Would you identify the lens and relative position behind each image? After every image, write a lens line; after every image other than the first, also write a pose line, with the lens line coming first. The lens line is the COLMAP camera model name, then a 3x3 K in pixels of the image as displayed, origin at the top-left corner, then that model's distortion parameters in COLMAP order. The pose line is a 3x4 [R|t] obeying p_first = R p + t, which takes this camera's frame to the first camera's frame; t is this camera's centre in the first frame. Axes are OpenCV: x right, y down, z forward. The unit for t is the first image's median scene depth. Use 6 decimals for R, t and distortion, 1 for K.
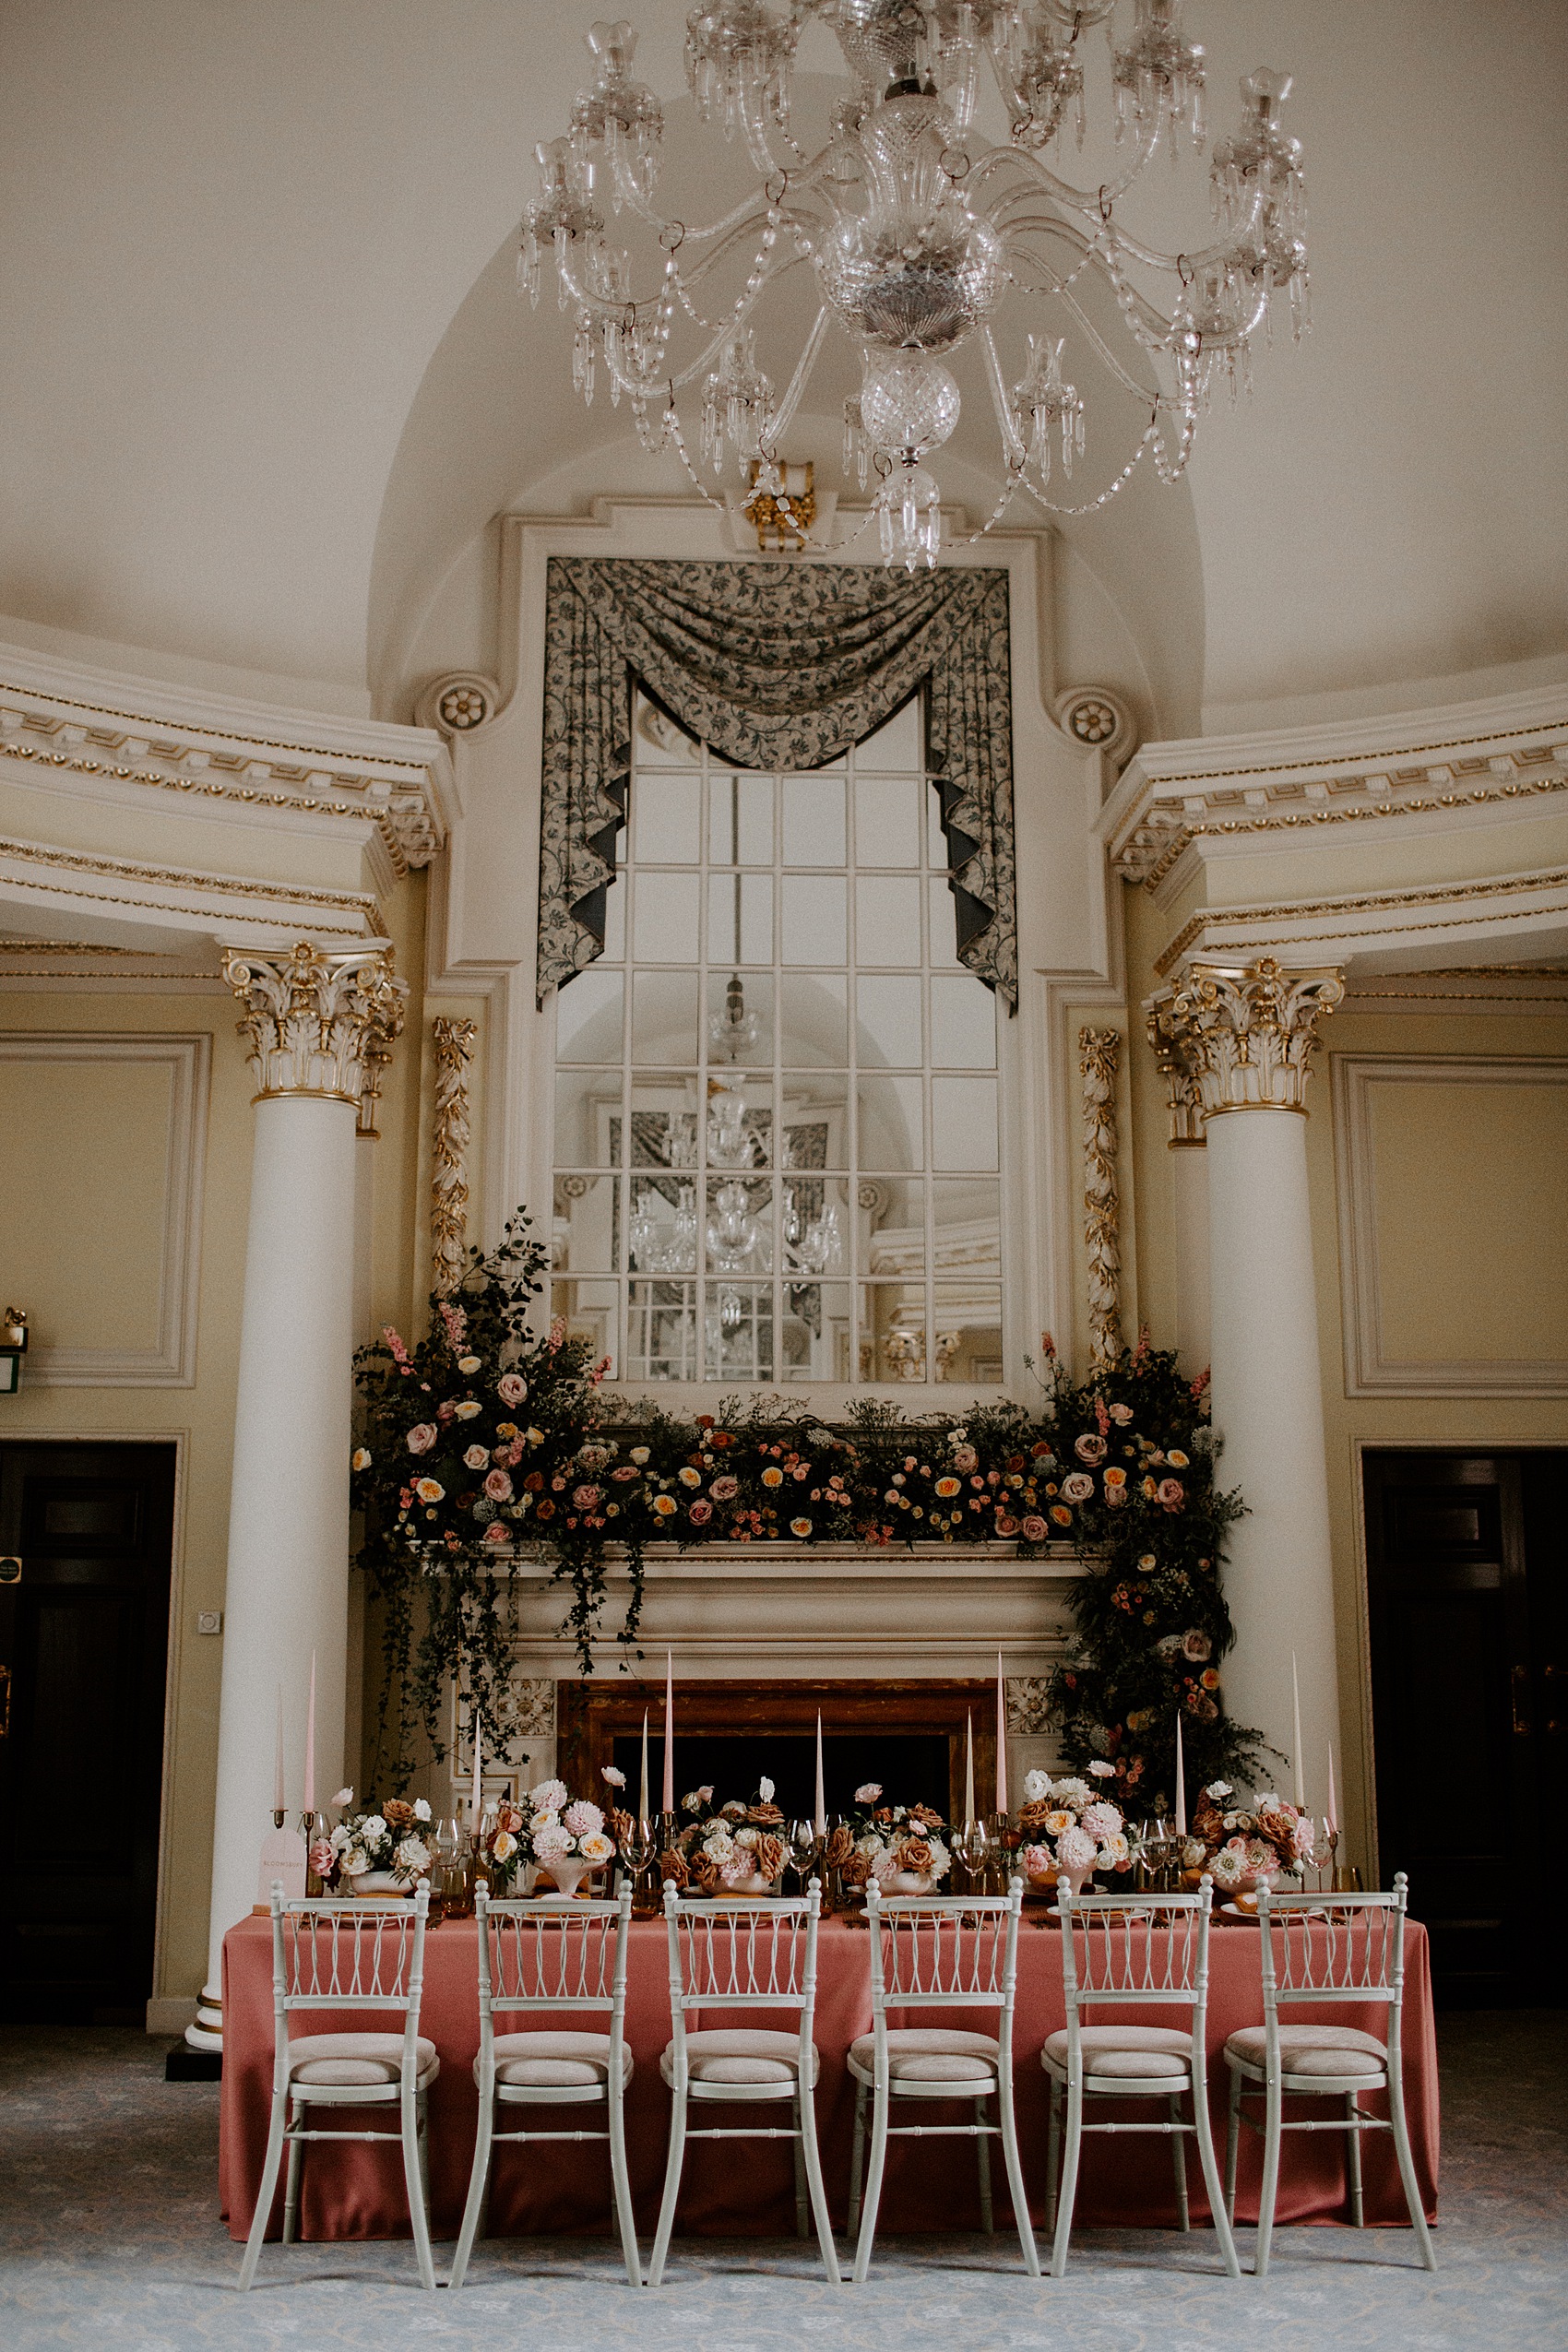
lens RADIAL K [[2290.3, 0, 775.2], [0, 2290.3, 1171.8], [0, 0, 1]] dist [-0.063334, 0.000000]
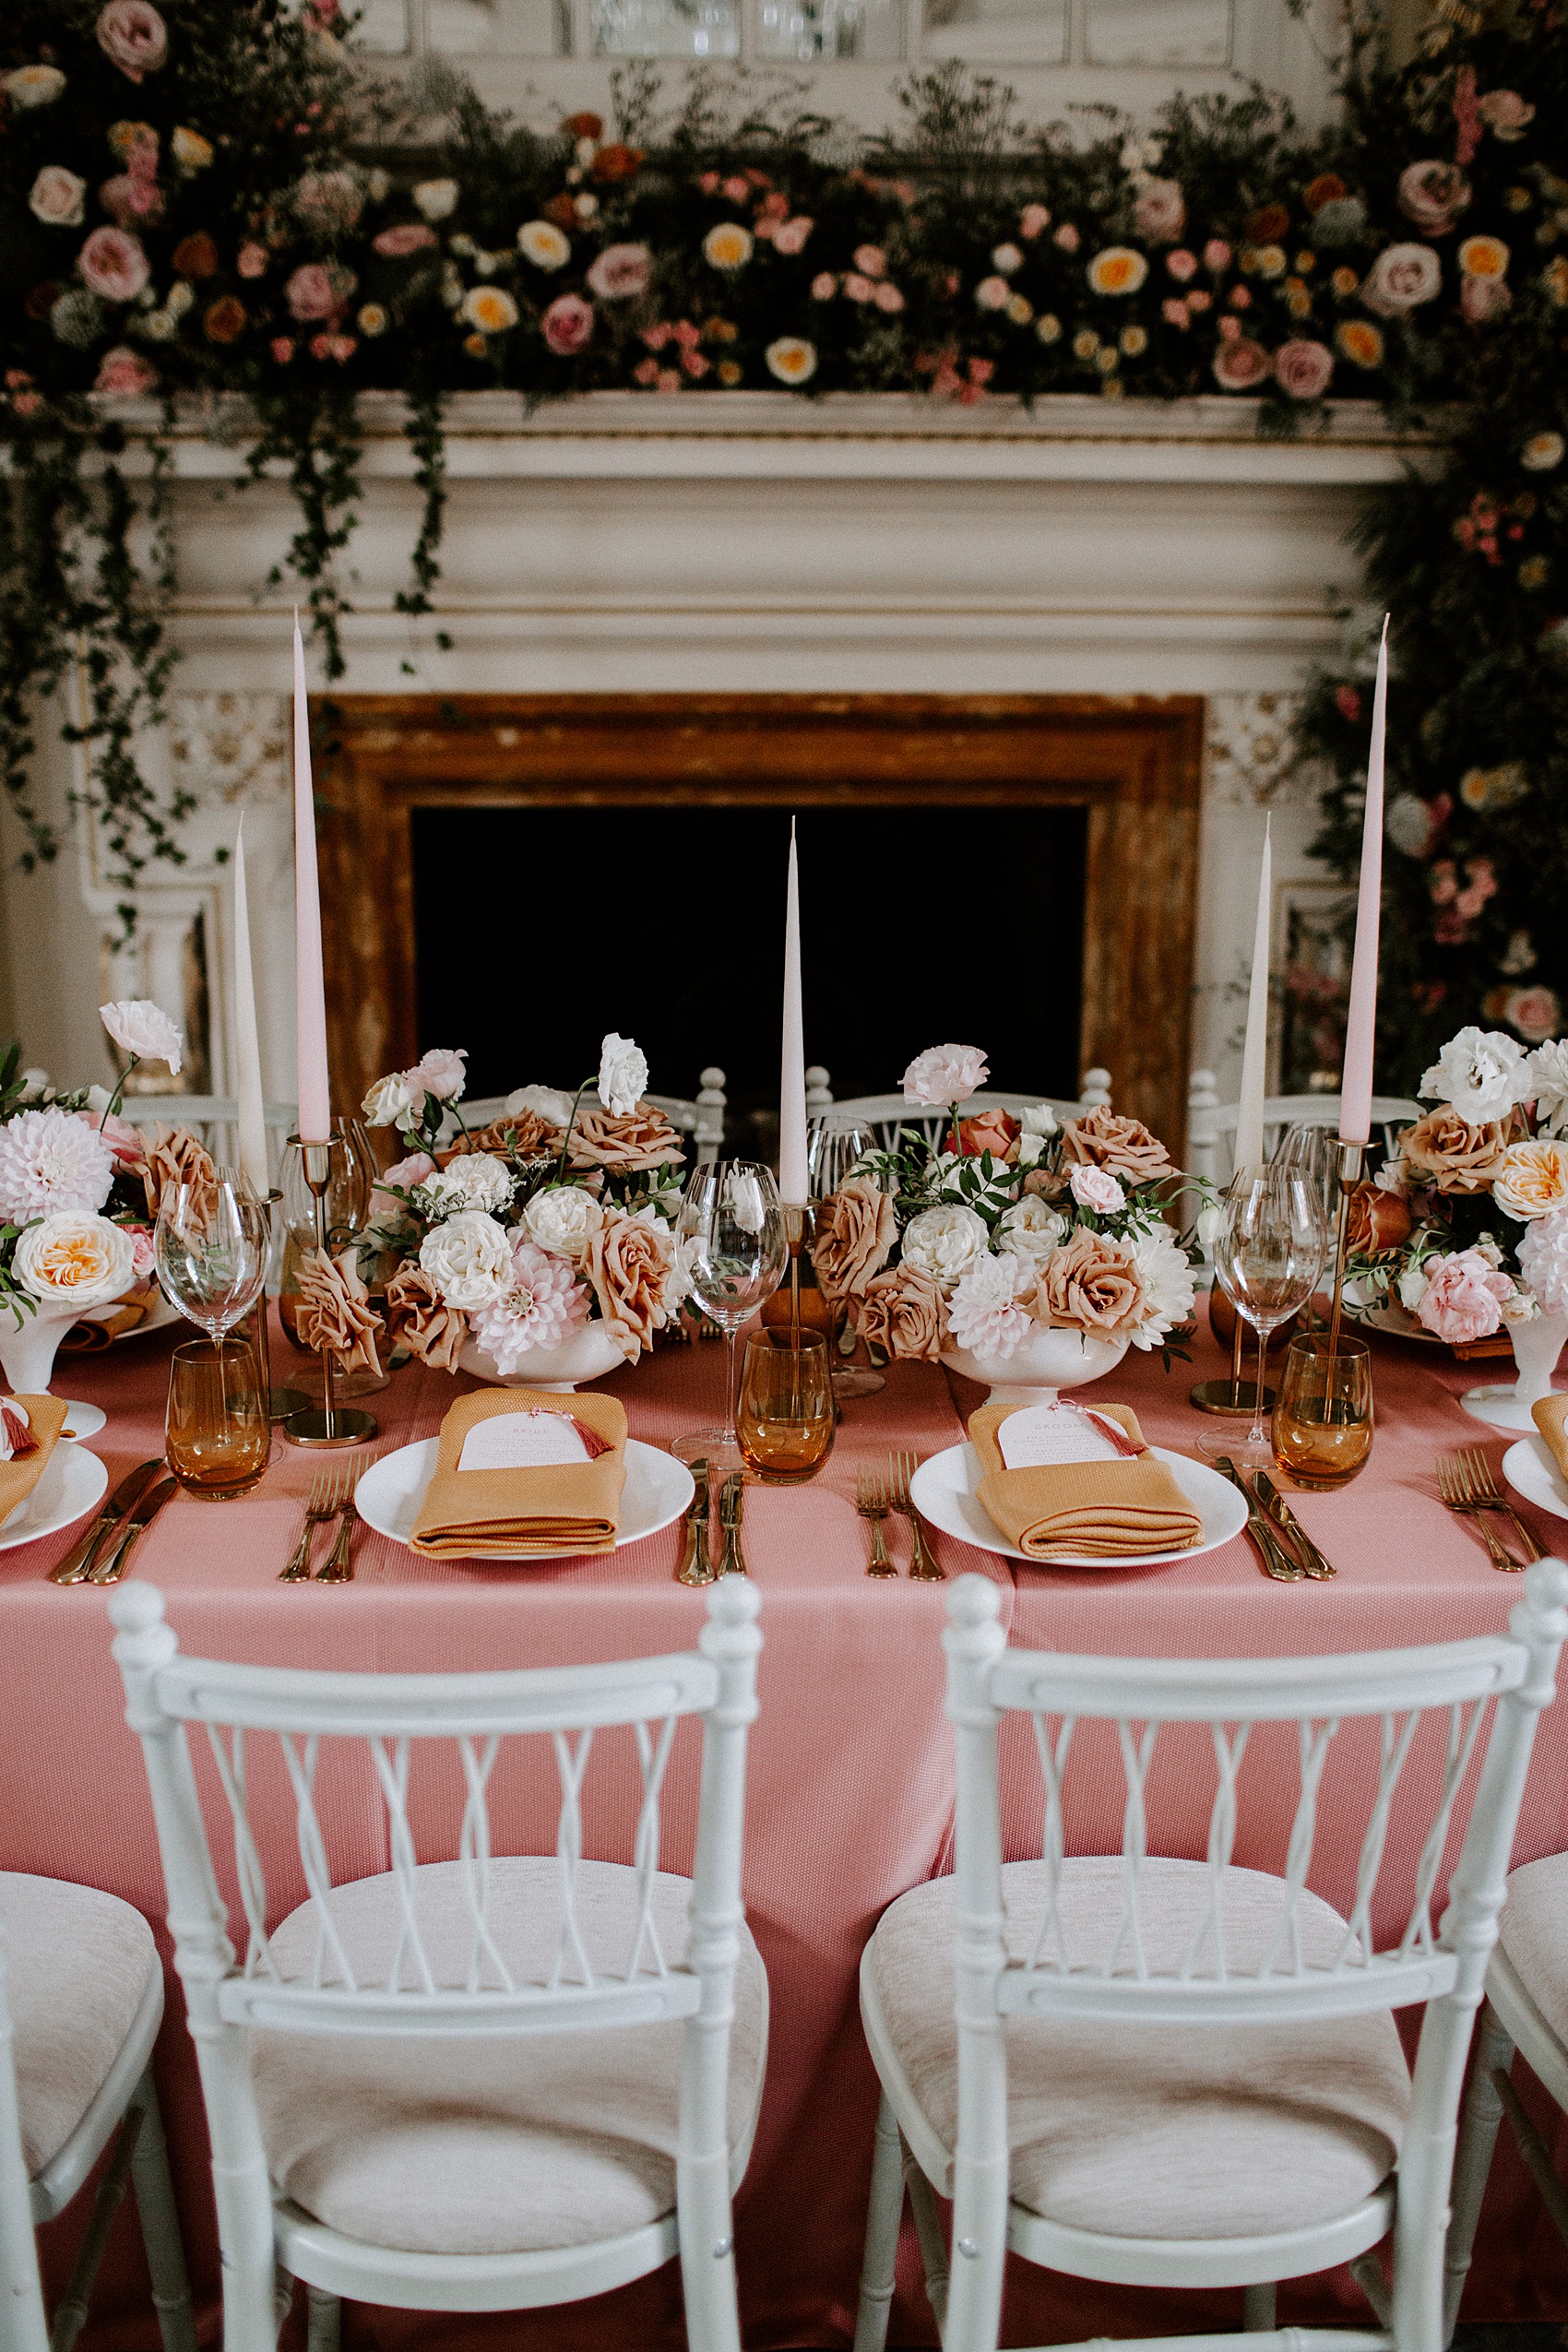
lens RADIAL K [[2290.3, 0, 774.2], [0, 2290.3, 1174.3], [0, 0, 1]] dist [-0.063334, 0.000000]
pose [[0.999843, 0.008442, -0.015572, 0.016426], [-0.001039, 0.905556, 0.424225, 0.110323], [0.017683, -0.424143, 0.905423, 0.522912]]
